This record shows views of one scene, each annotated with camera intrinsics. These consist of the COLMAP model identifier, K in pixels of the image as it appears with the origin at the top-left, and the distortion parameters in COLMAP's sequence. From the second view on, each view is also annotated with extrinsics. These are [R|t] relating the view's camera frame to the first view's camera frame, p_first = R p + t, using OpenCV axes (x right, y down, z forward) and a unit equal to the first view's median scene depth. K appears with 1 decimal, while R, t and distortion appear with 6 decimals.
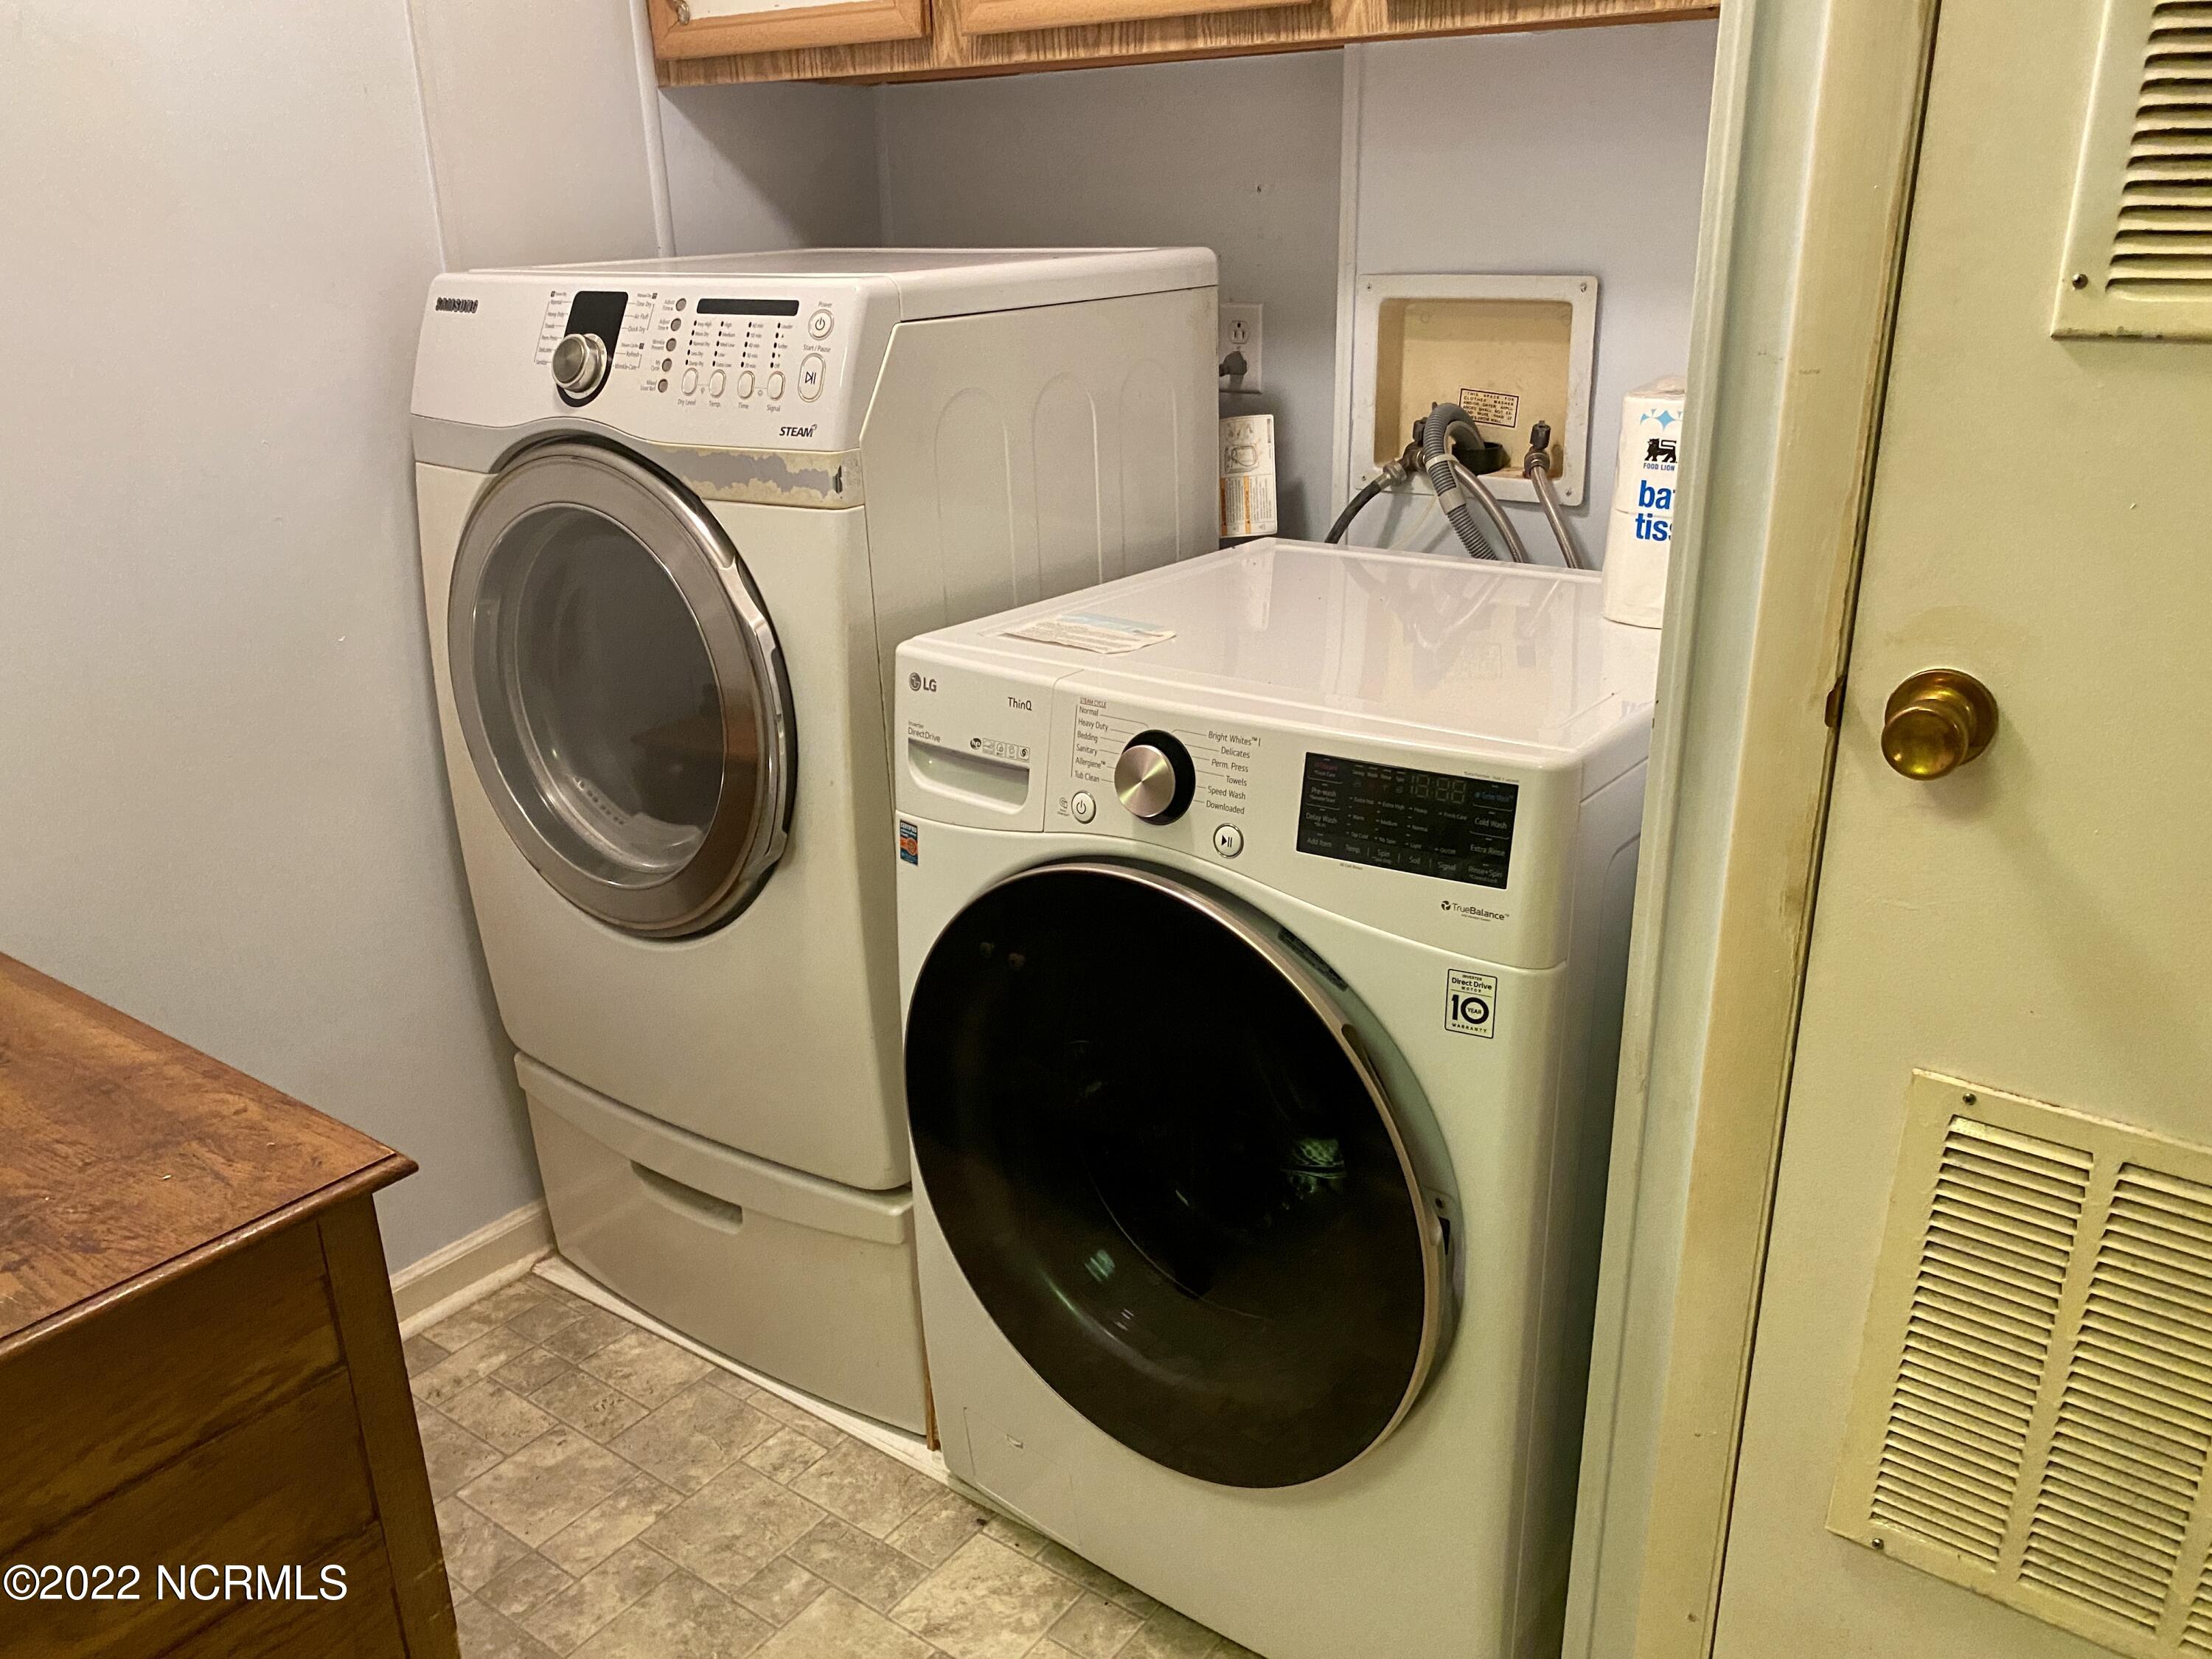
lens RADIAL K [[1725.6, 0, 1106.0], [0, 1725.6, 829.5], [0, 0, 1]] dist [0.002014, -0.000247]
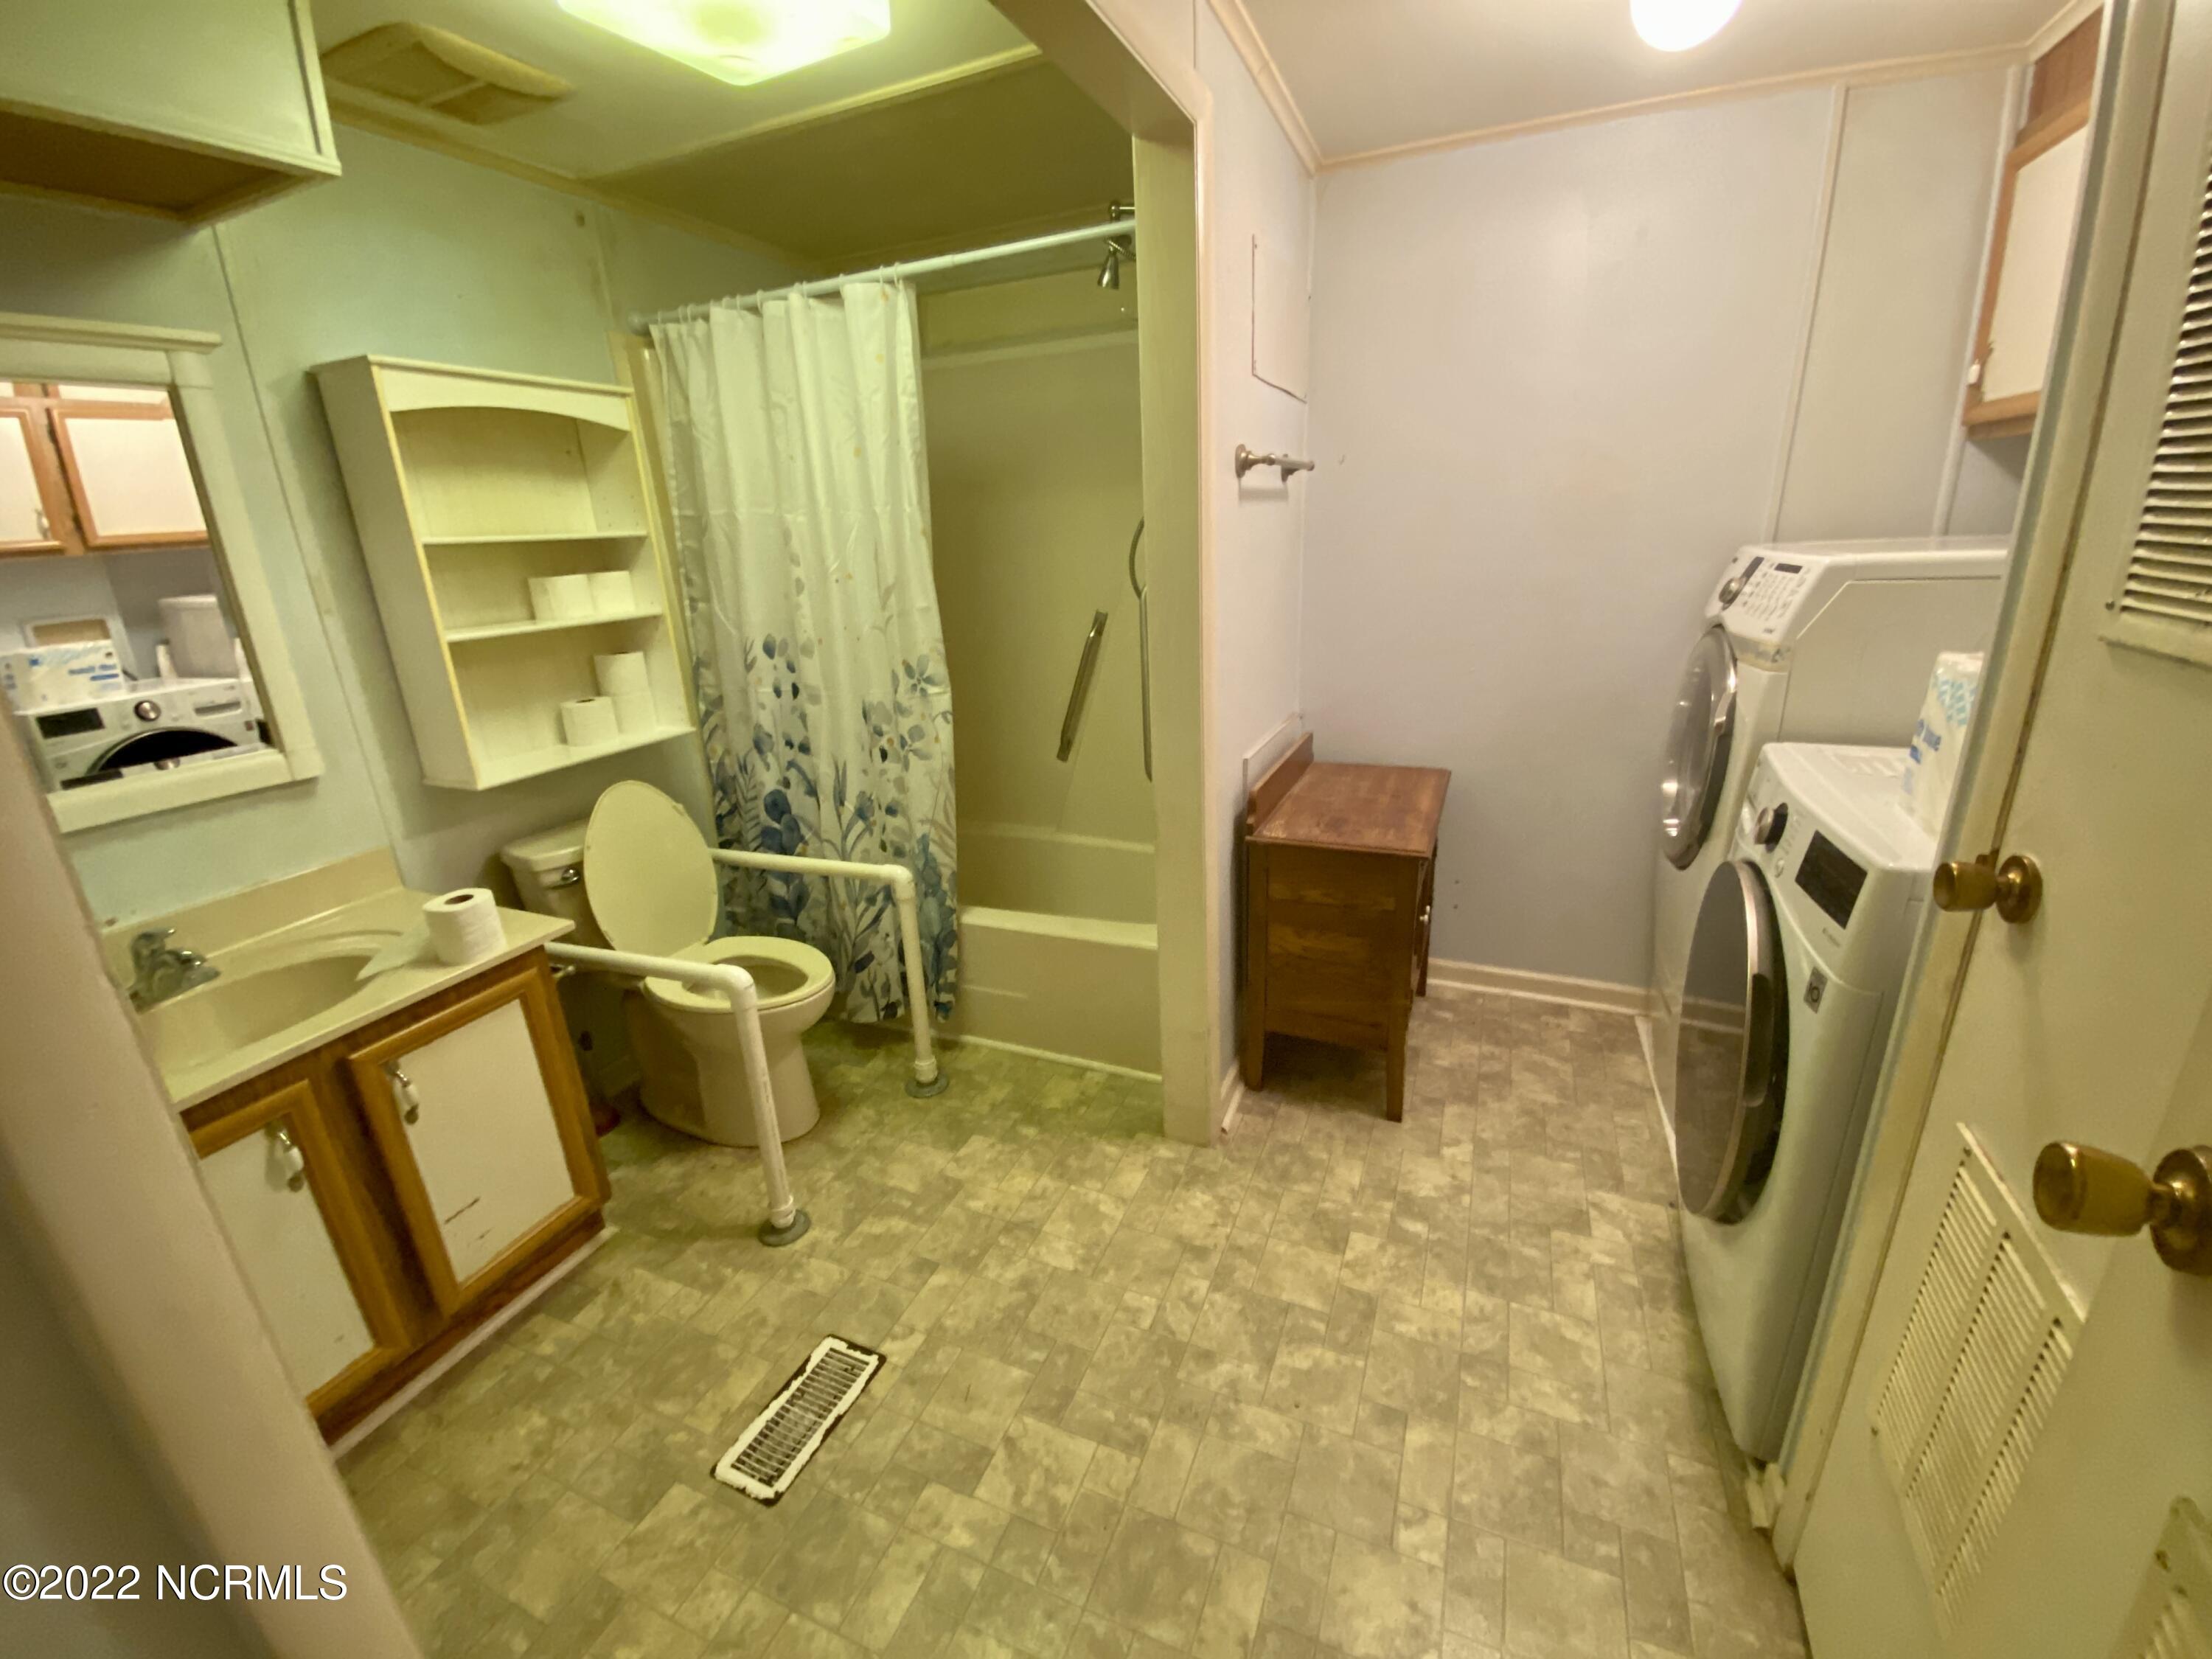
lens RADIAL K [[890.2, 0, 1111.0], [0, 890.2, 823.4], [0, 0, 1]] dist [0.045443, -0.027002]
pose [[0.246744, 0.318230, -0.915340, 0.668252], [-0.307723, 0.921388, 0.237382, -0.041103], [0.918925, 0.223099, 0.325274, 0.010262]]
